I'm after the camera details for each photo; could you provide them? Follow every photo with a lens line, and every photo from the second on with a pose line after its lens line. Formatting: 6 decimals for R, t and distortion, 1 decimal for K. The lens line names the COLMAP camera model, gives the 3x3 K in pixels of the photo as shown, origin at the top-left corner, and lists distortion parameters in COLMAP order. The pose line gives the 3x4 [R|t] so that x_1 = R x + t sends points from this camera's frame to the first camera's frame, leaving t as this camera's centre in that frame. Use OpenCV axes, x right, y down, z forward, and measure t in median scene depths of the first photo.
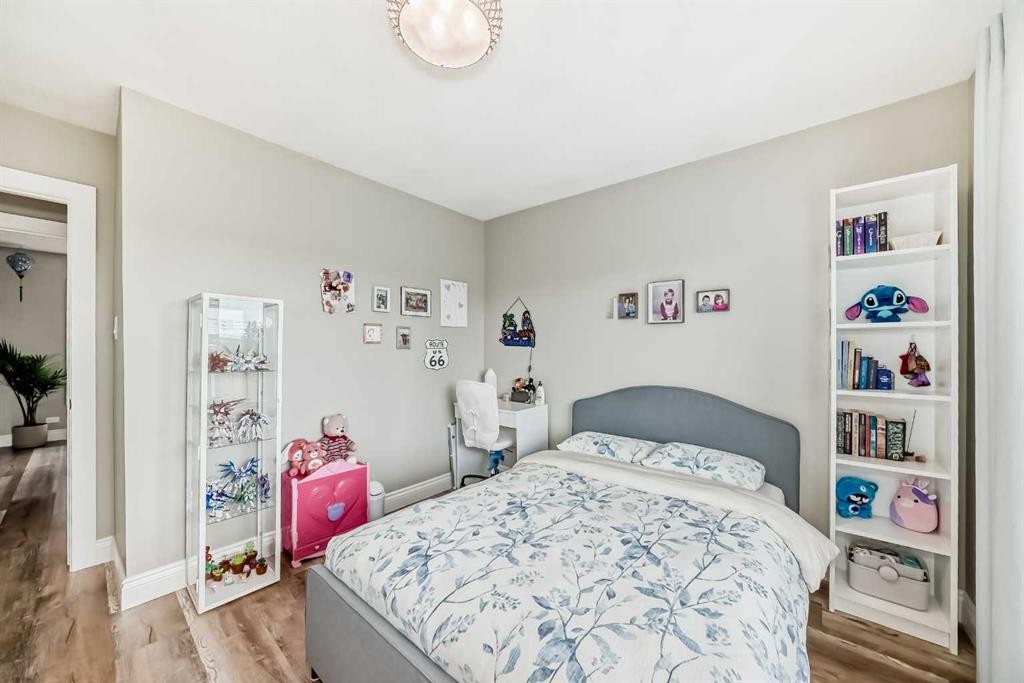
lens RADIAL K [[364.1, 0, 511.2], [0, 364.1, 344.1], [0, 0, 1]] dist [-0.026025, 0.008311]
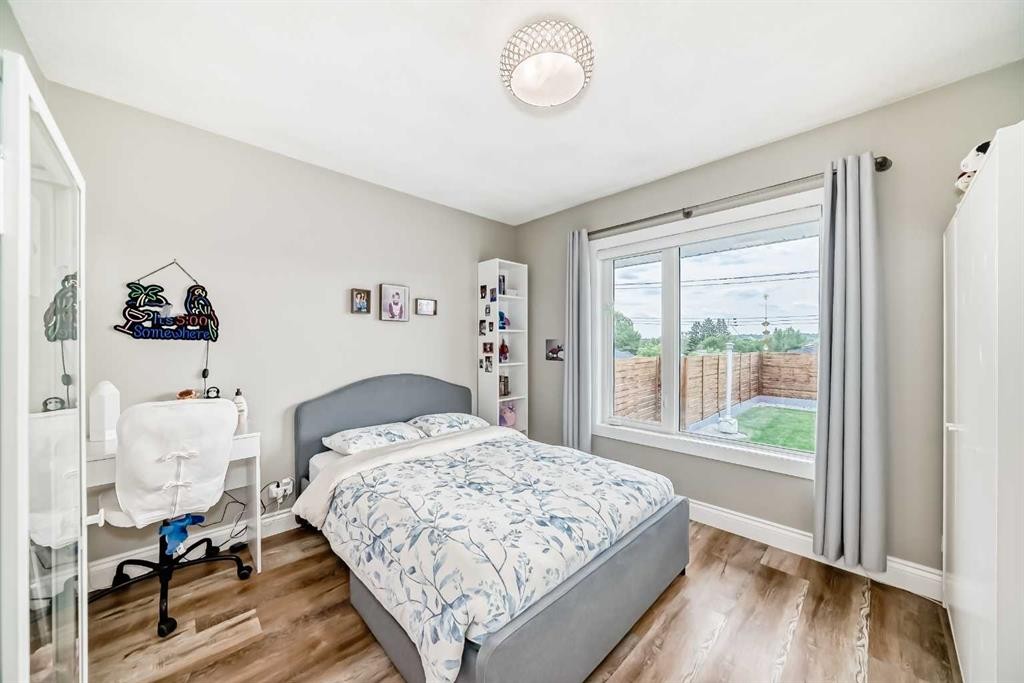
lens RADIAL K [[364.1, 0, 511.2], [0, 364.1, 344.1], [0, 0, 1]] dist [-0.026025, 0.008311]
pose [[0.110943, -0.008370, 0.993792, -0.837746], [-0.009661, 0.999908, 0.009500, 0.003313], [-0.993780, -0.010655, 0.110852, 0.589677]]
